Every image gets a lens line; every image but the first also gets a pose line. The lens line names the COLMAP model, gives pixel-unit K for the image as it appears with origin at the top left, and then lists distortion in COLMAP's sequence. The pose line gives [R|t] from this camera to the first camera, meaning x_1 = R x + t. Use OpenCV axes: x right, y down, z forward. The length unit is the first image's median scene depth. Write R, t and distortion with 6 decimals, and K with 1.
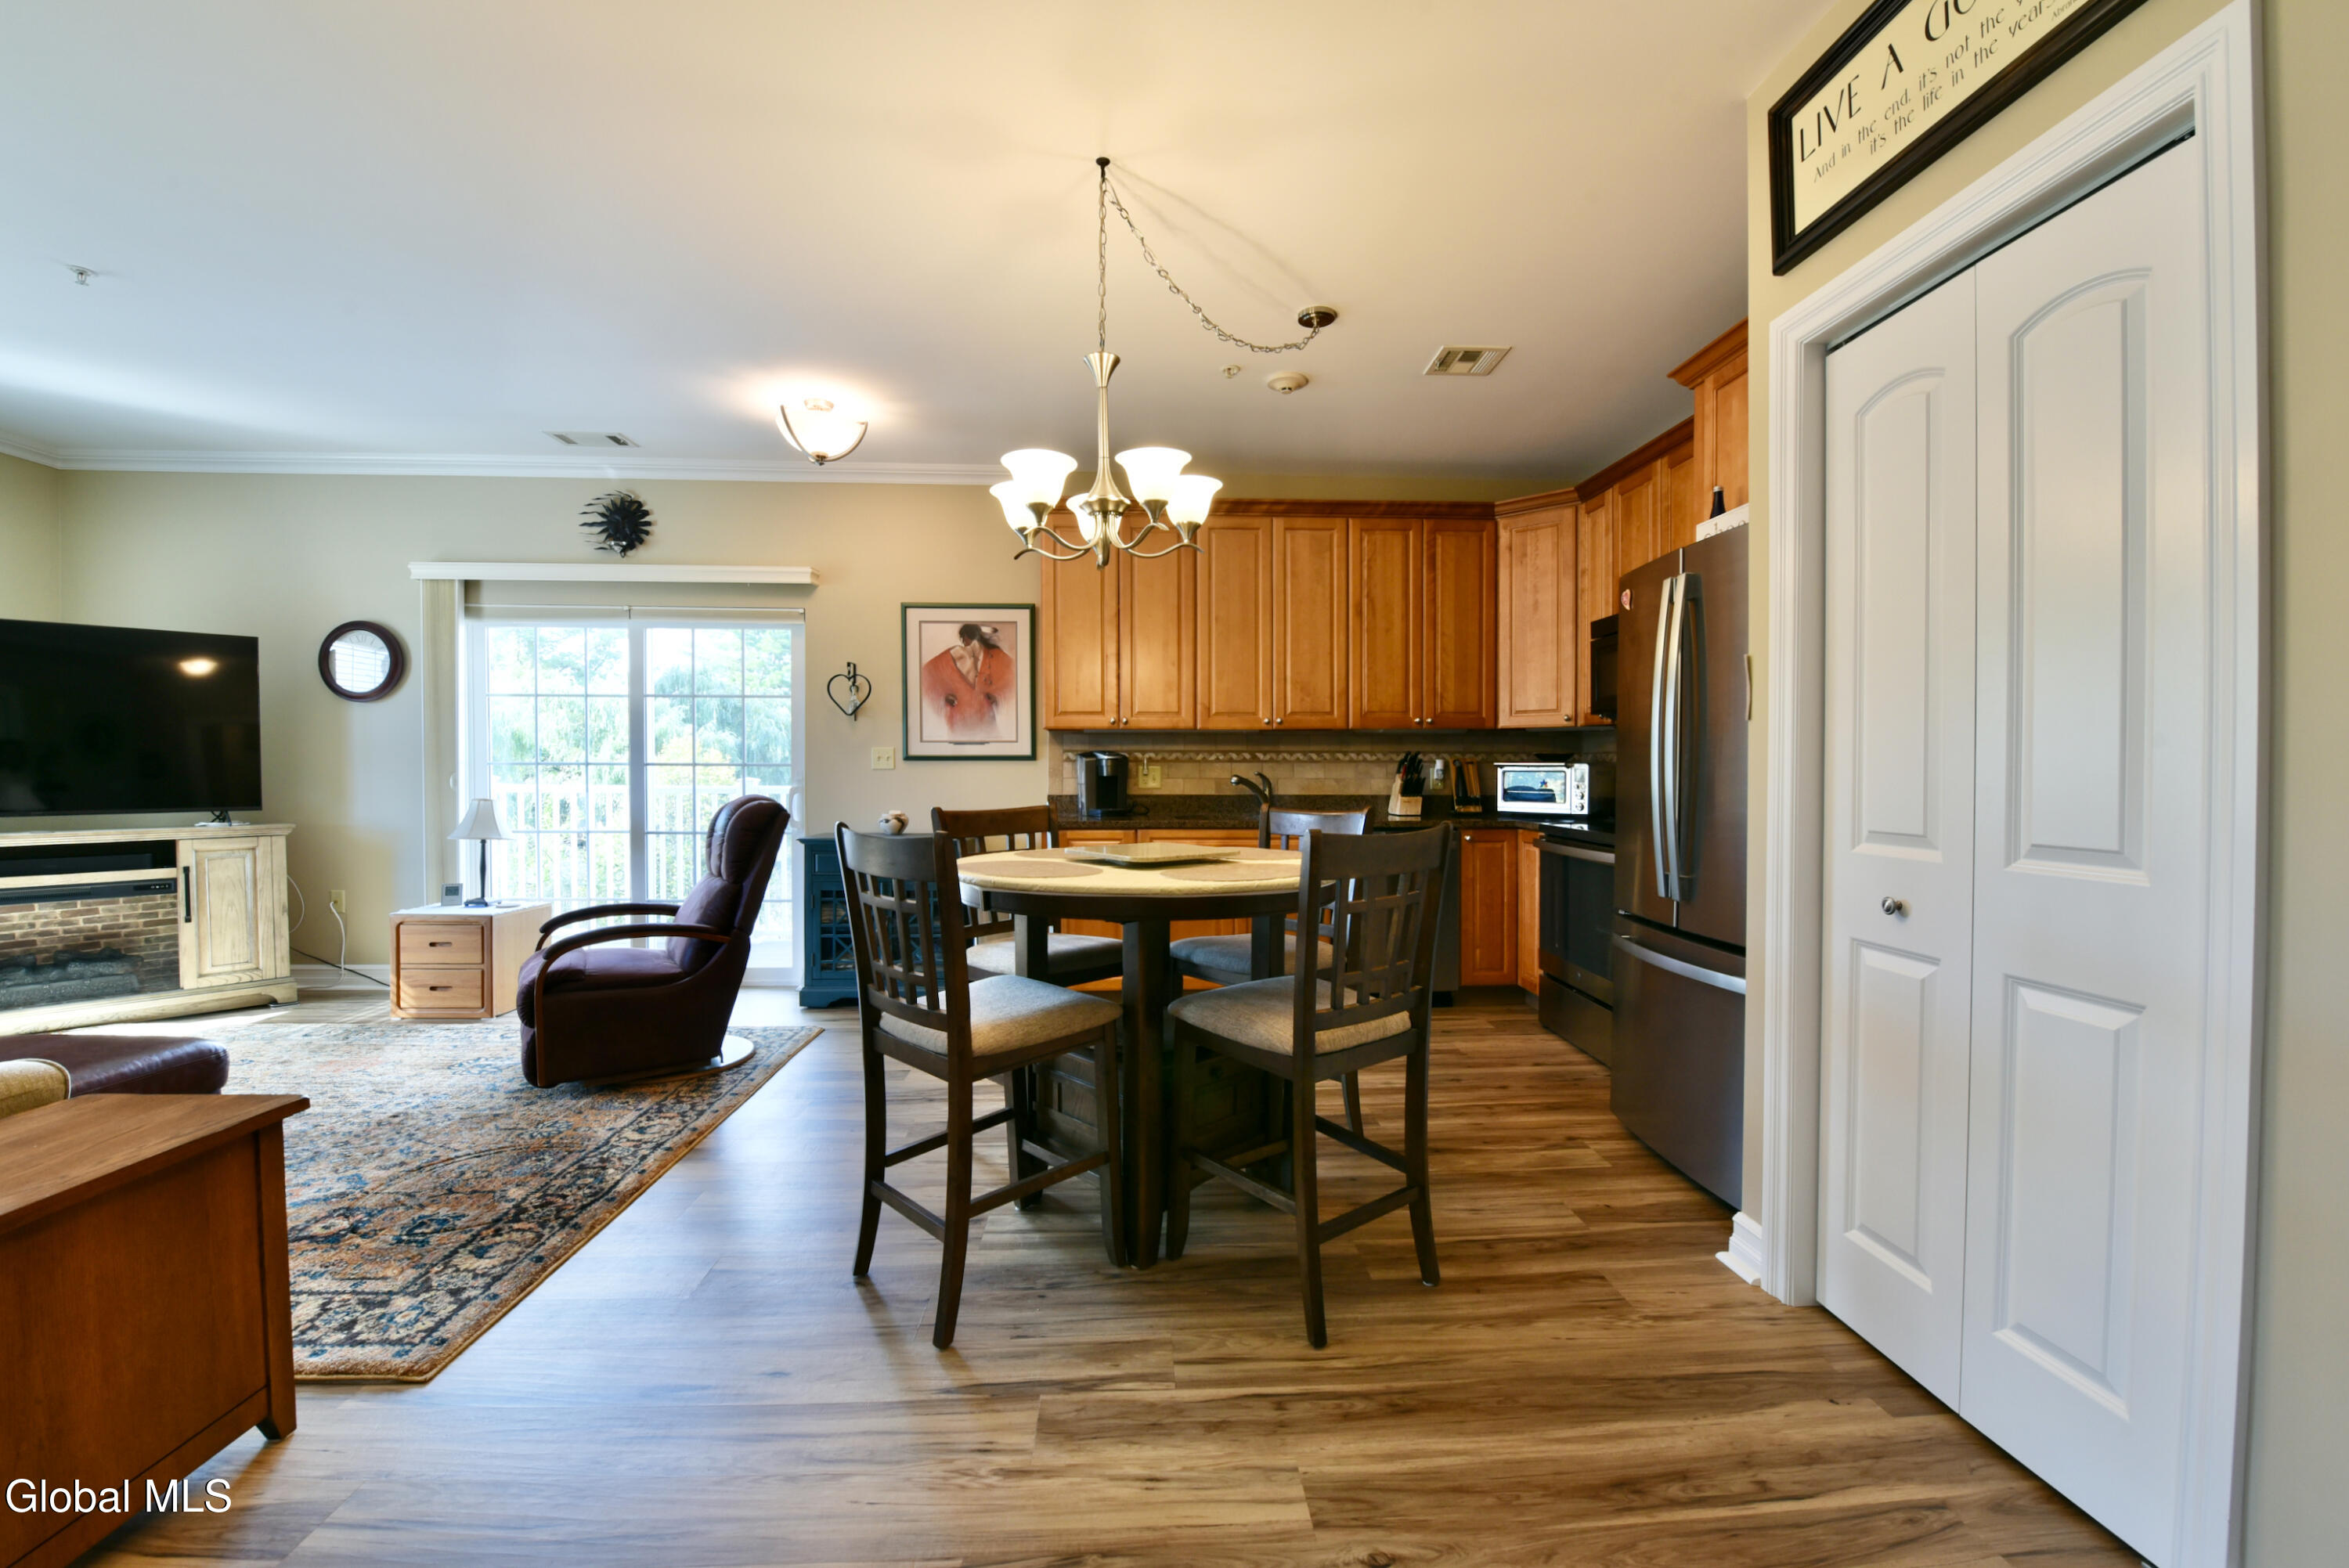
lens RADIAL K [[952.7, 0, 1151.9], [0, 952.7, 766.1], [0, 0, 1]] dist [-0.017209, -0.001821]
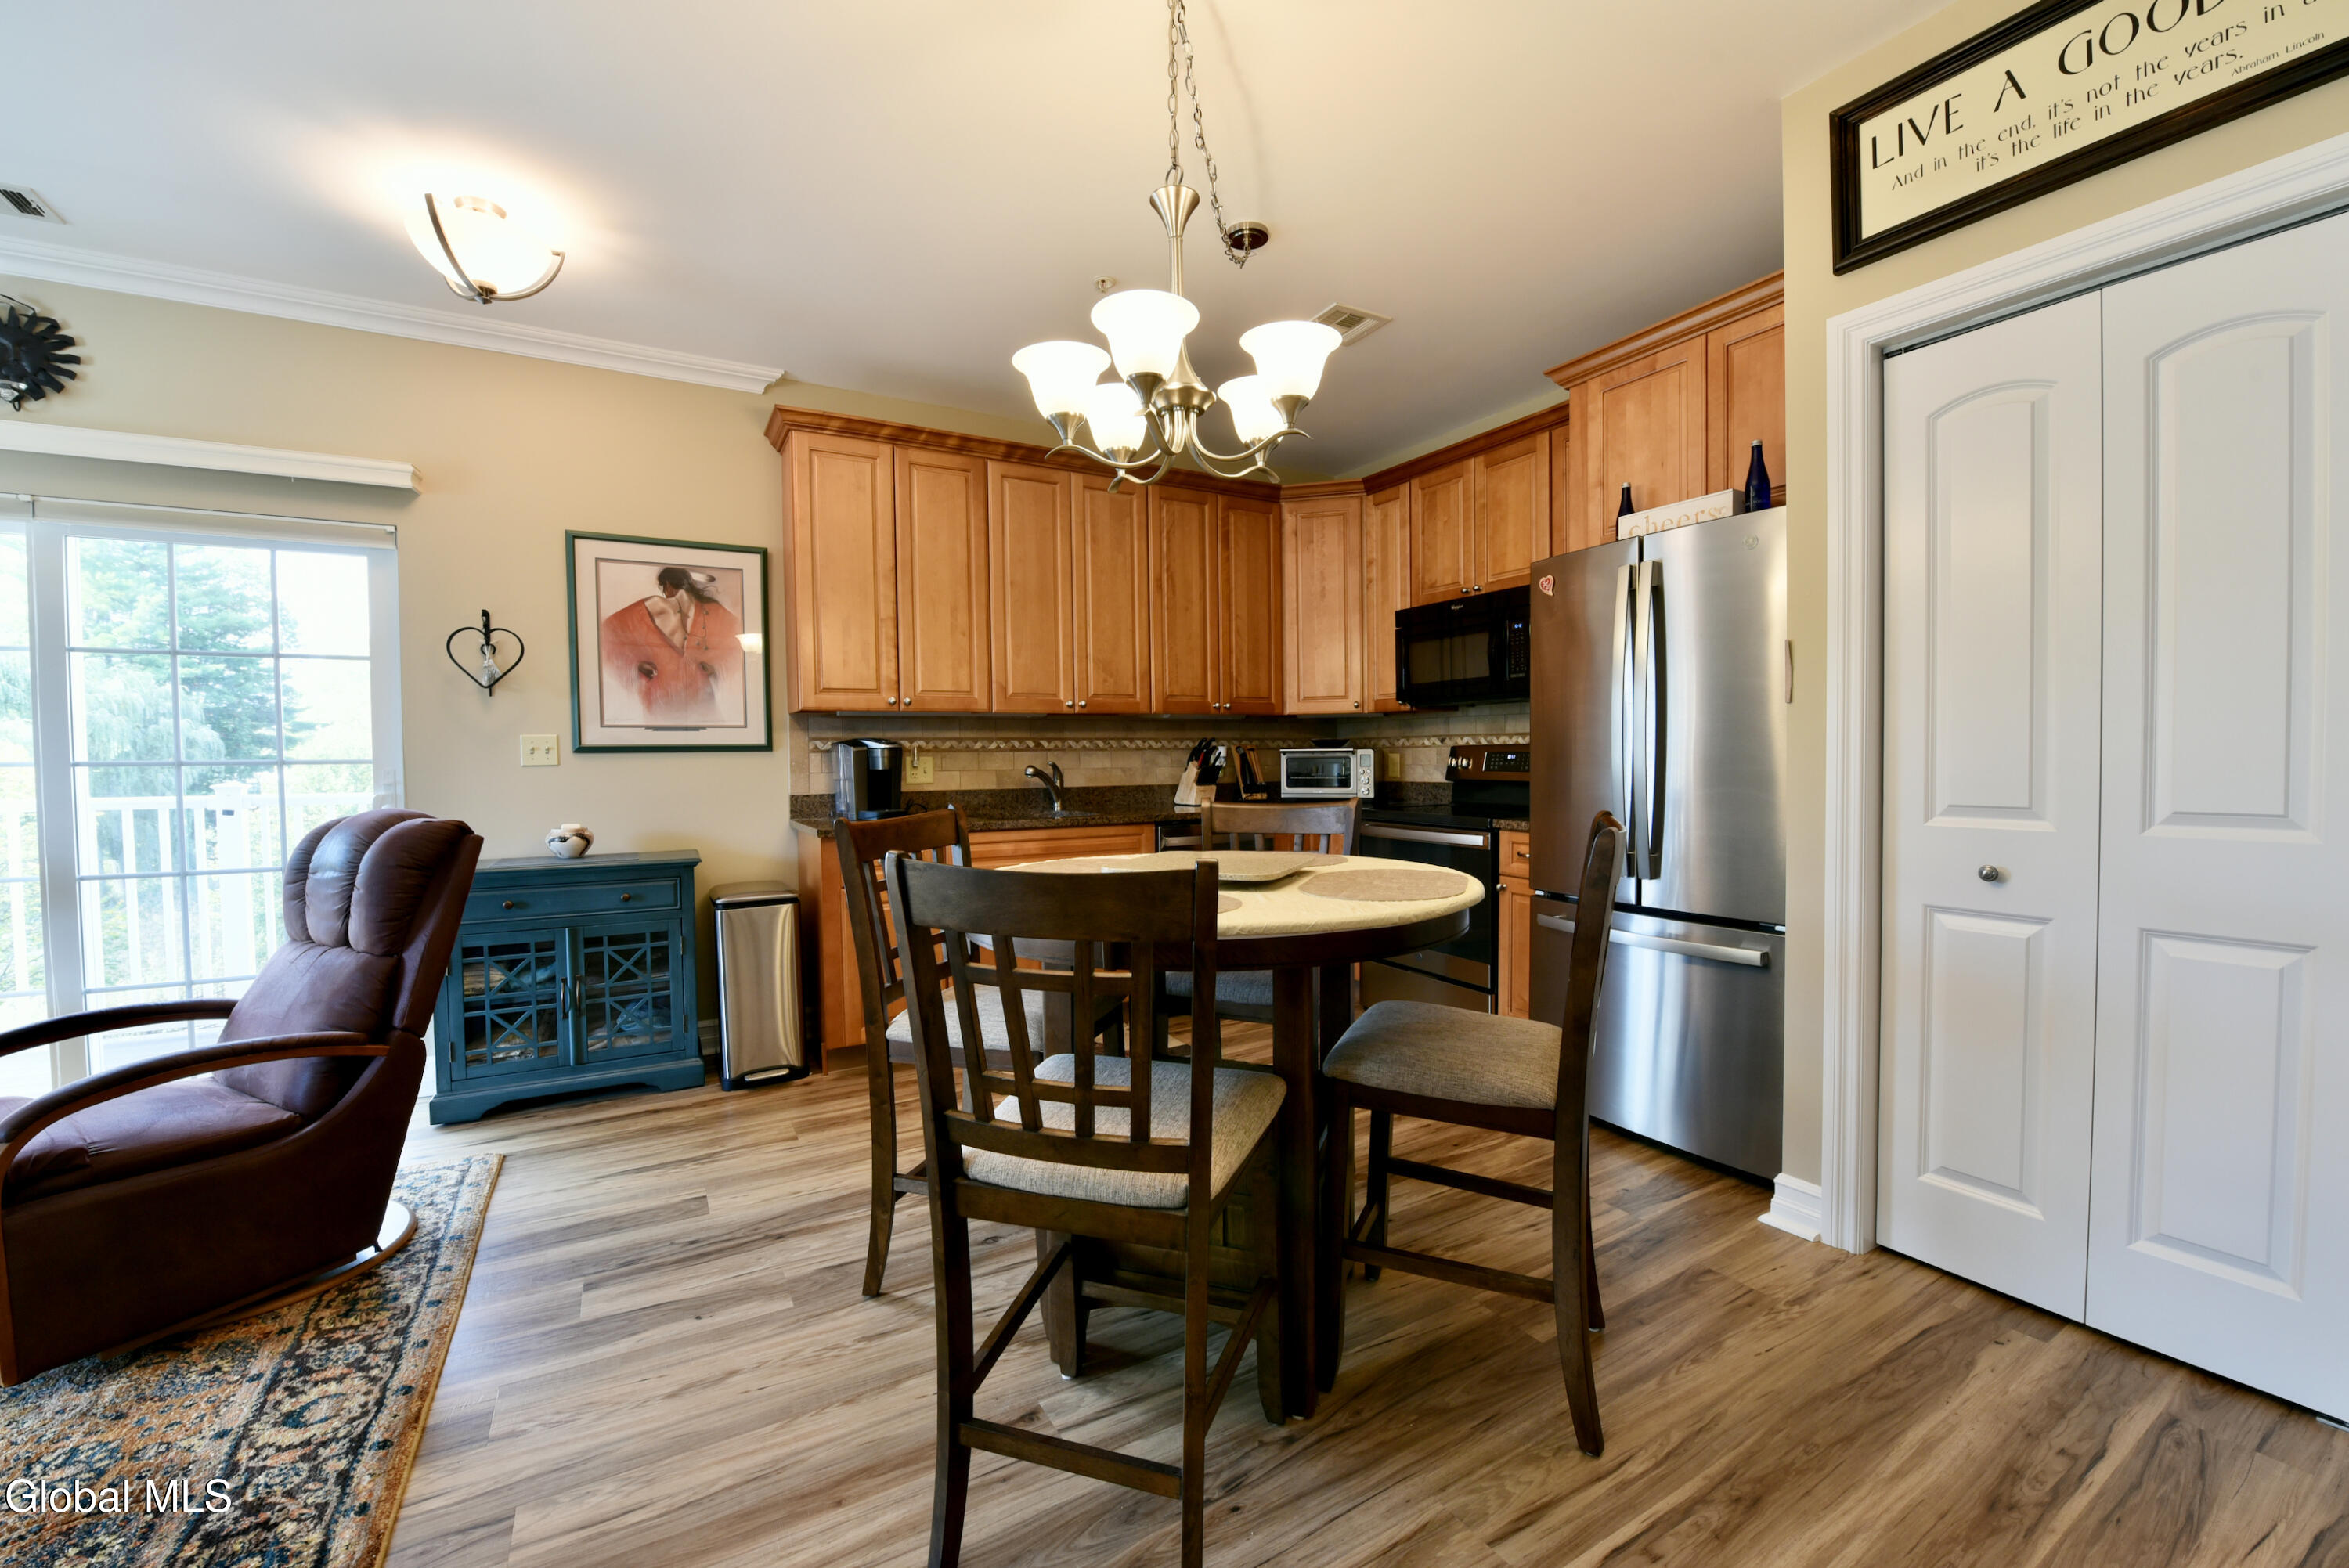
lens RADIAL K [[952.7, 0, 1162.3], [0, 952.7, 769.6], [0, 0, 1]] dist [-0.017209, -0.001821]
pose [[0.887250, -0.017552, 0.460954, -0.247121], [0.011507, 0.999807, 0.015921, 0.000381], [-0.461145, -0.008822, 0.887281, 0.212293]]
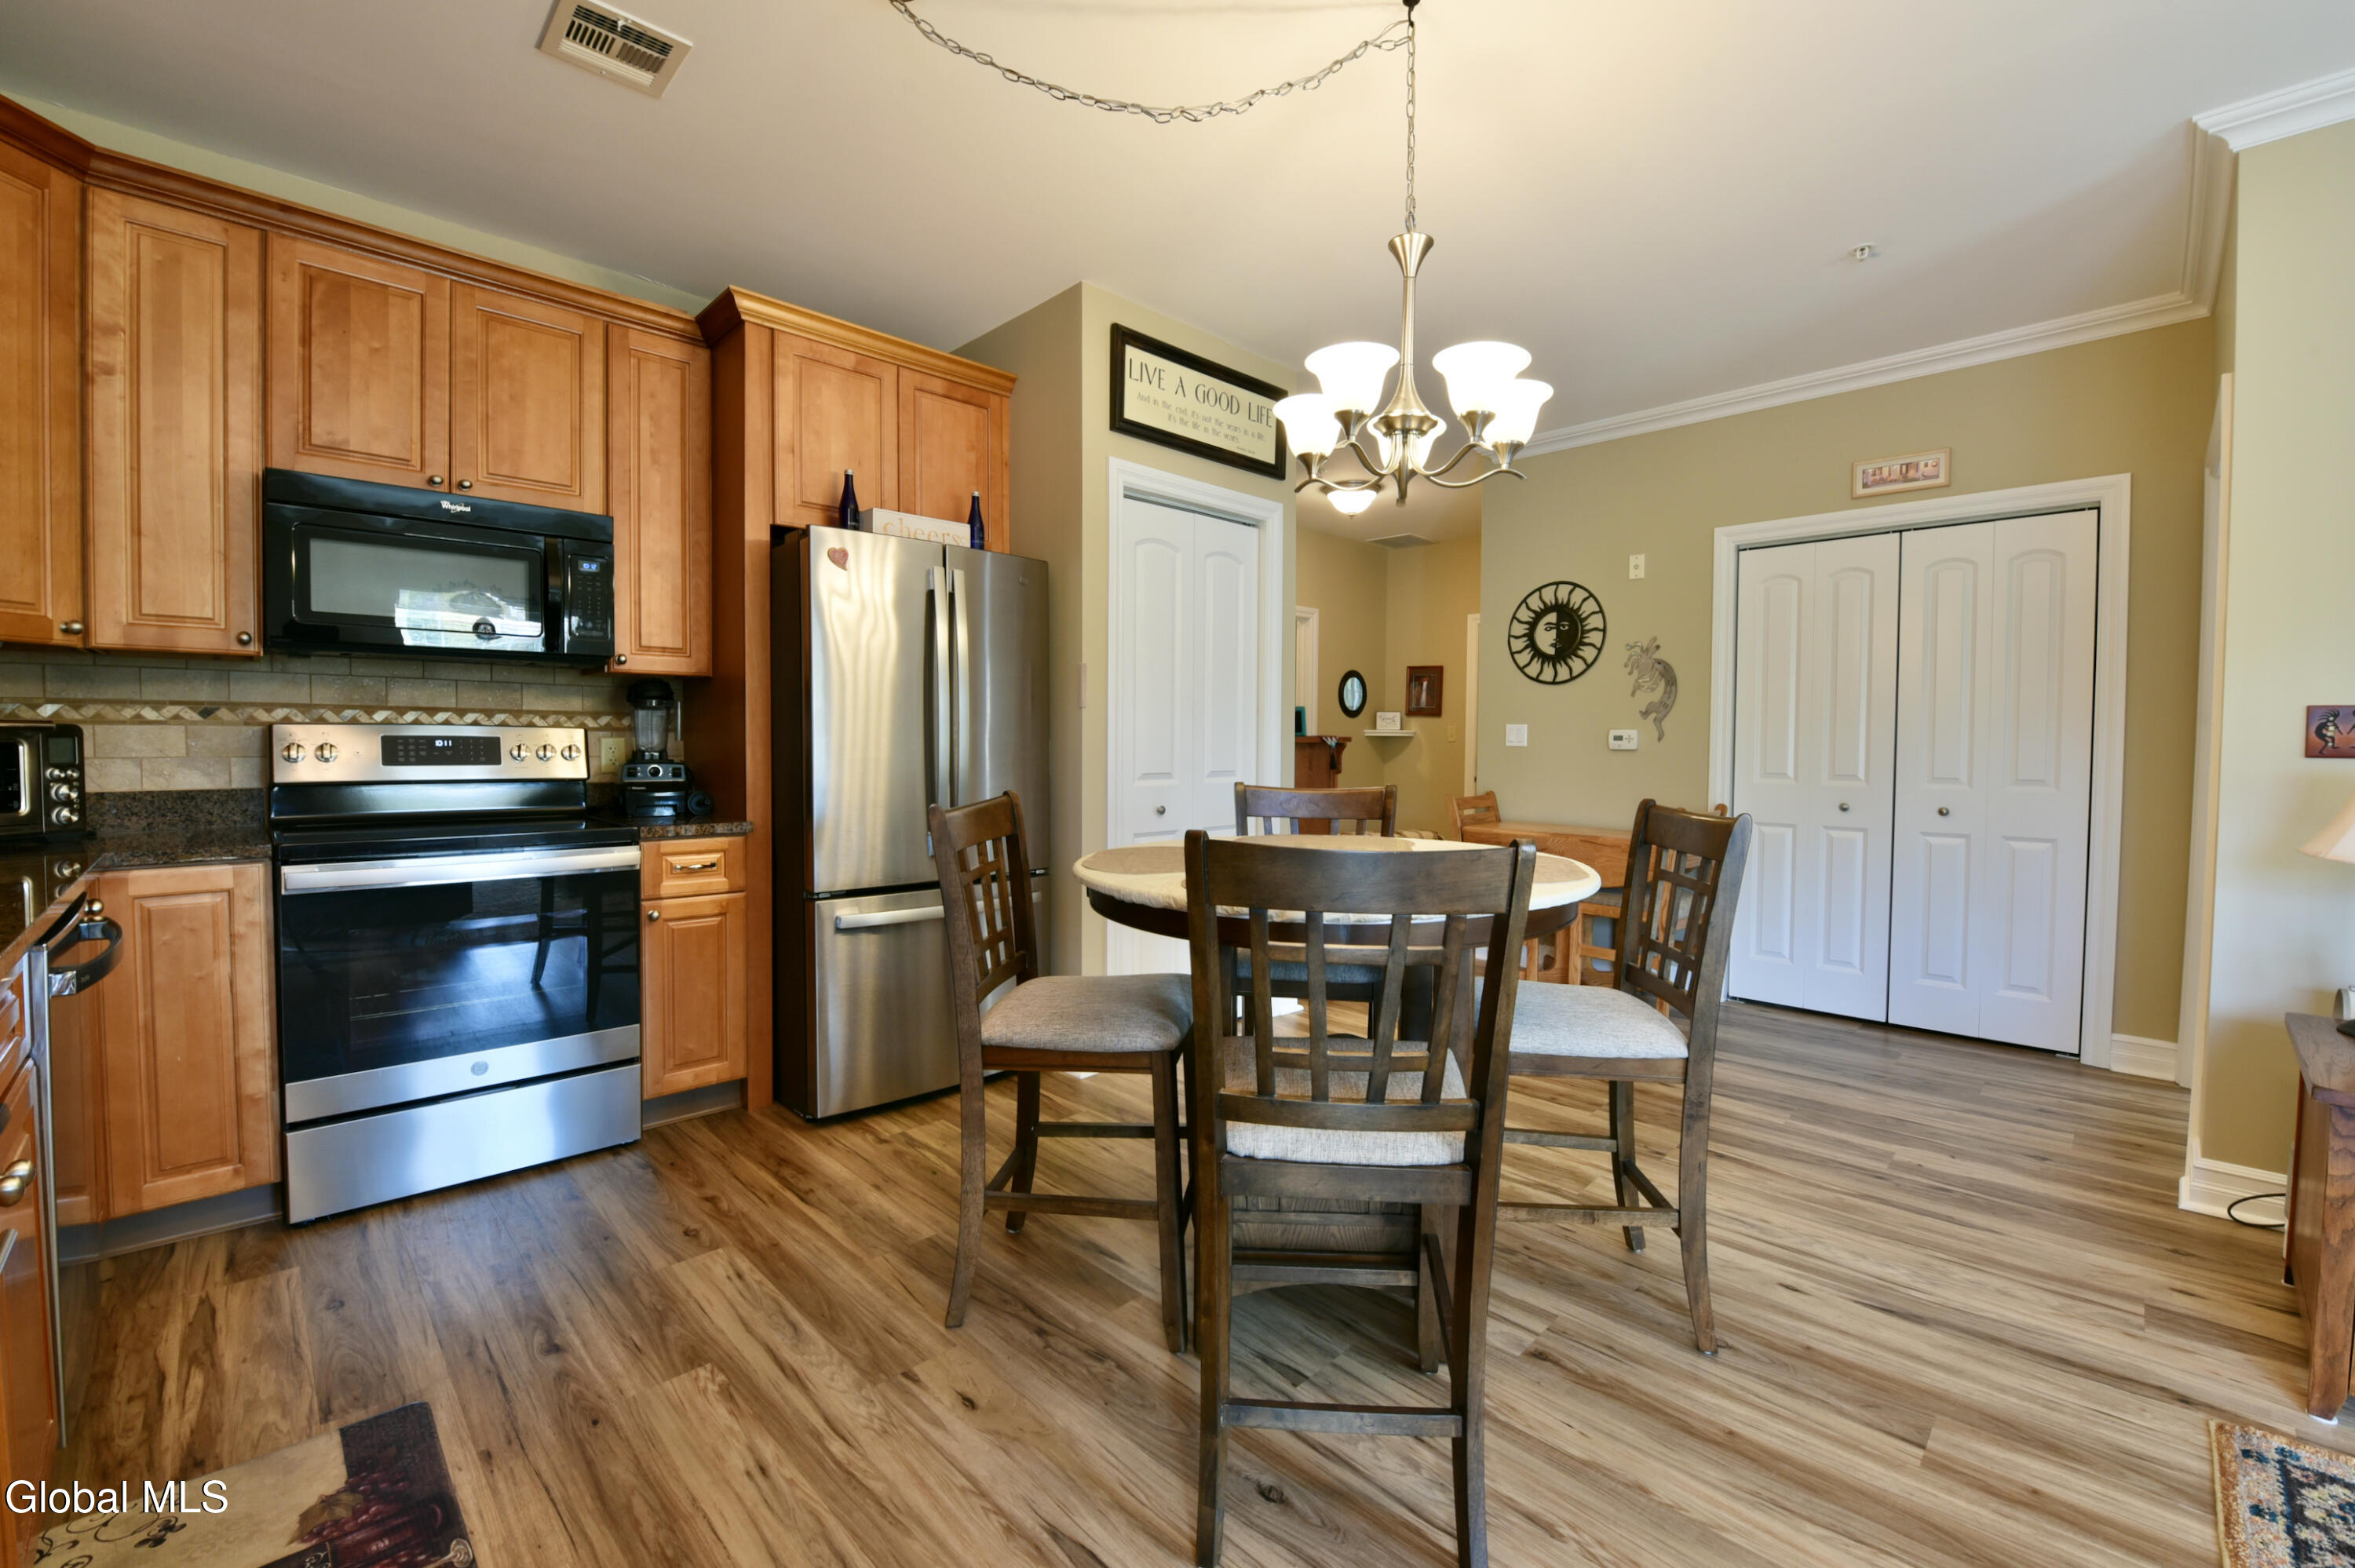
lens RADIAL K [[955.1, 0, 1196.2], [0, 955.1, 773.6], [0, 0, 1]] dist [-0.017209, -0.001821]
pose [[-0.688833, -0.036224, 0.724014, -0.317851], [-0.011522, 0.999172, 0.039029, -0.002420], [-0.724828, 0.018543, -0.688680, 1.029722]]
